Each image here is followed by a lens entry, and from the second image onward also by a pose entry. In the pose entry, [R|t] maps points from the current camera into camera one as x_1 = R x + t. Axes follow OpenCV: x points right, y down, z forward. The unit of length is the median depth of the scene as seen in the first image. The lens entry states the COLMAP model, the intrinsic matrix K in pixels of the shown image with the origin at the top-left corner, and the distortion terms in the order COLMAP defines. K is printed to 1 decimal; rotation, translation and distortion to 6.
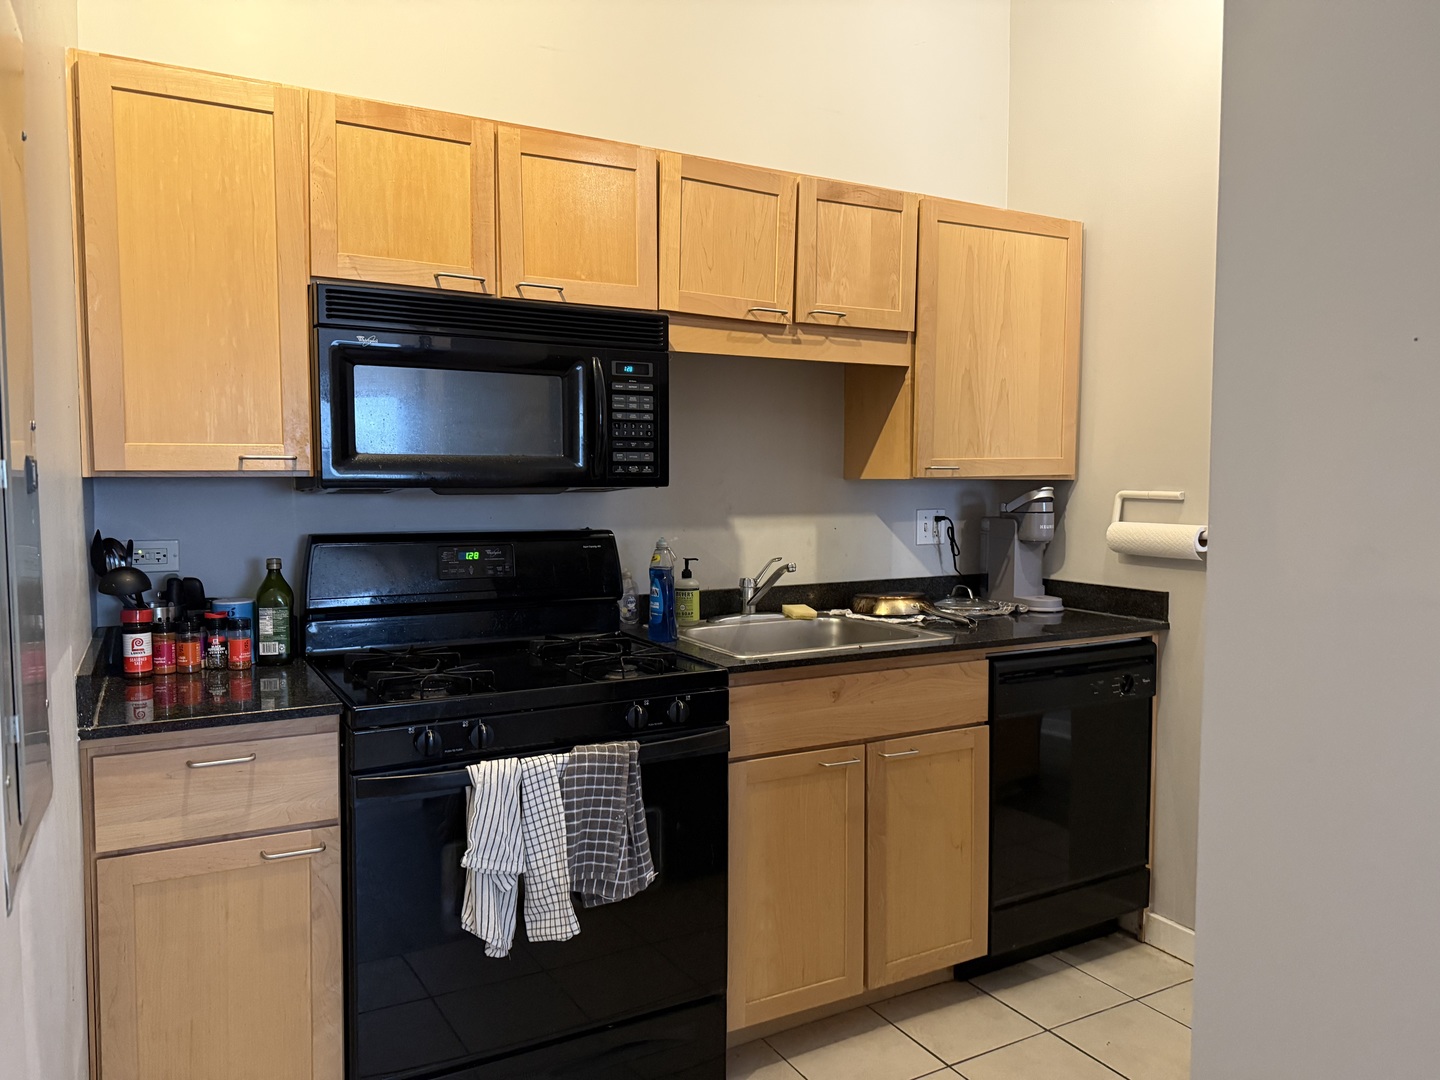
lens RADIAL K [[1020.7, 0, 720.0], [0, 1020.7, 540.0], [0, 0, 1]] dist [0.103758, -0.001434]
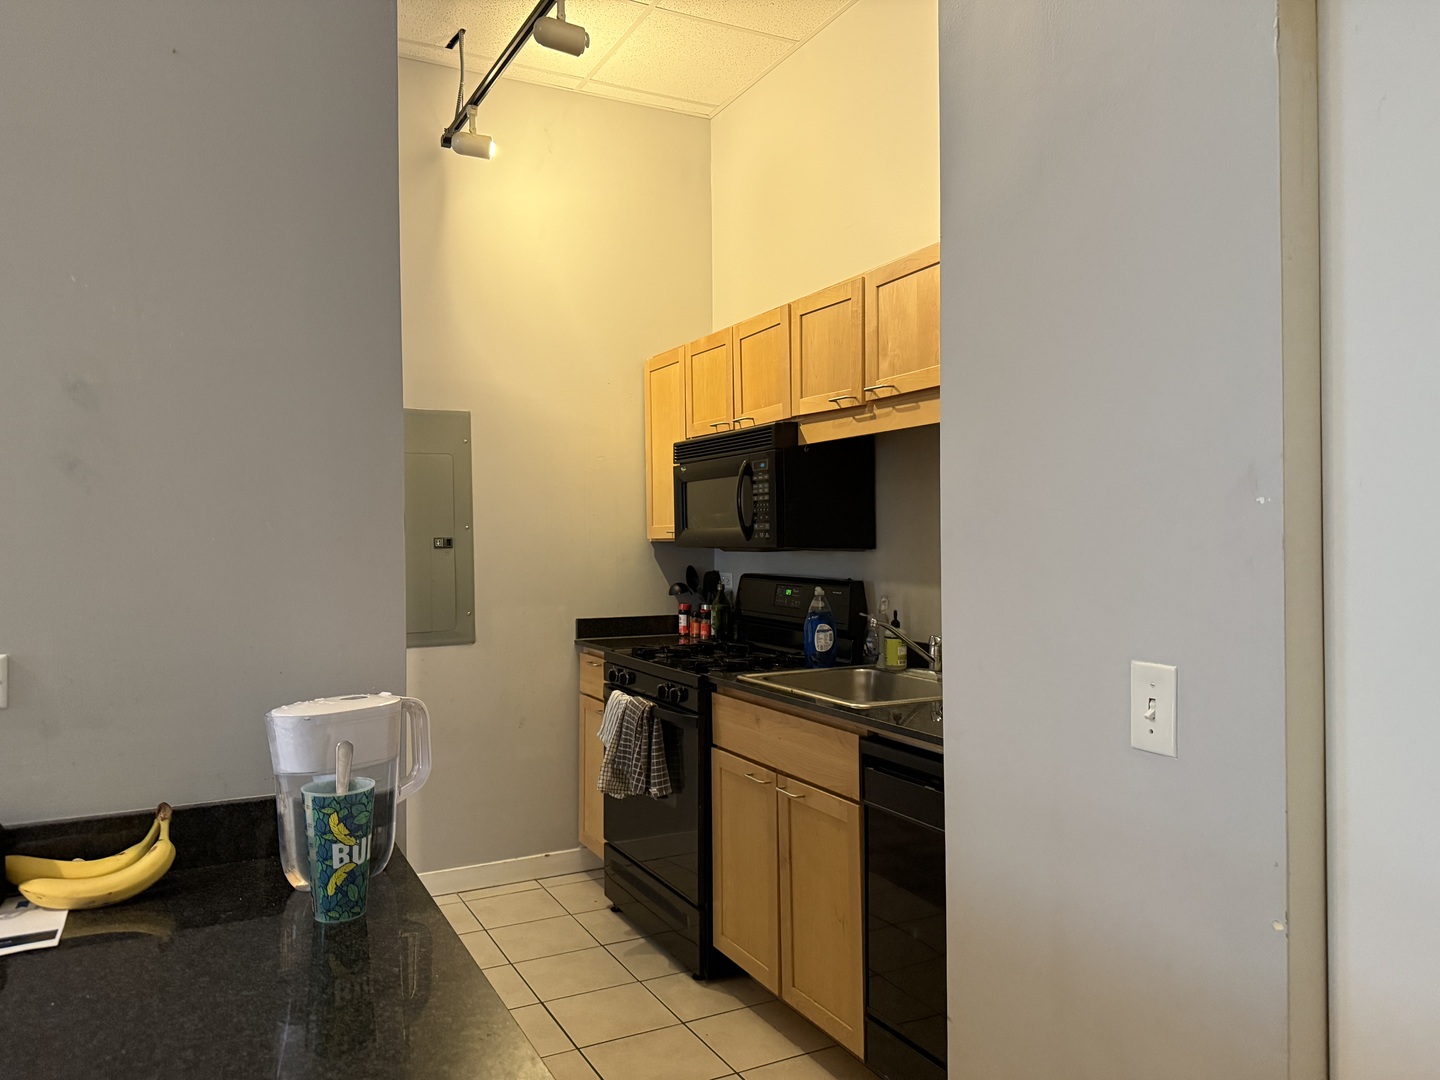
lens RADIAL K [[1020.7, 0, 720.0], [0, 1020.7, 540.0], [0, 0, 1]] dist [0.103758, -0.001434]
pose [[-0.030647, 0.003505, -0.999524, 1.265824], [-0.050640, 0.998704, 0.005055, -0.063702], [0.998247, 0.050771, -0.030430, 0.940571]]
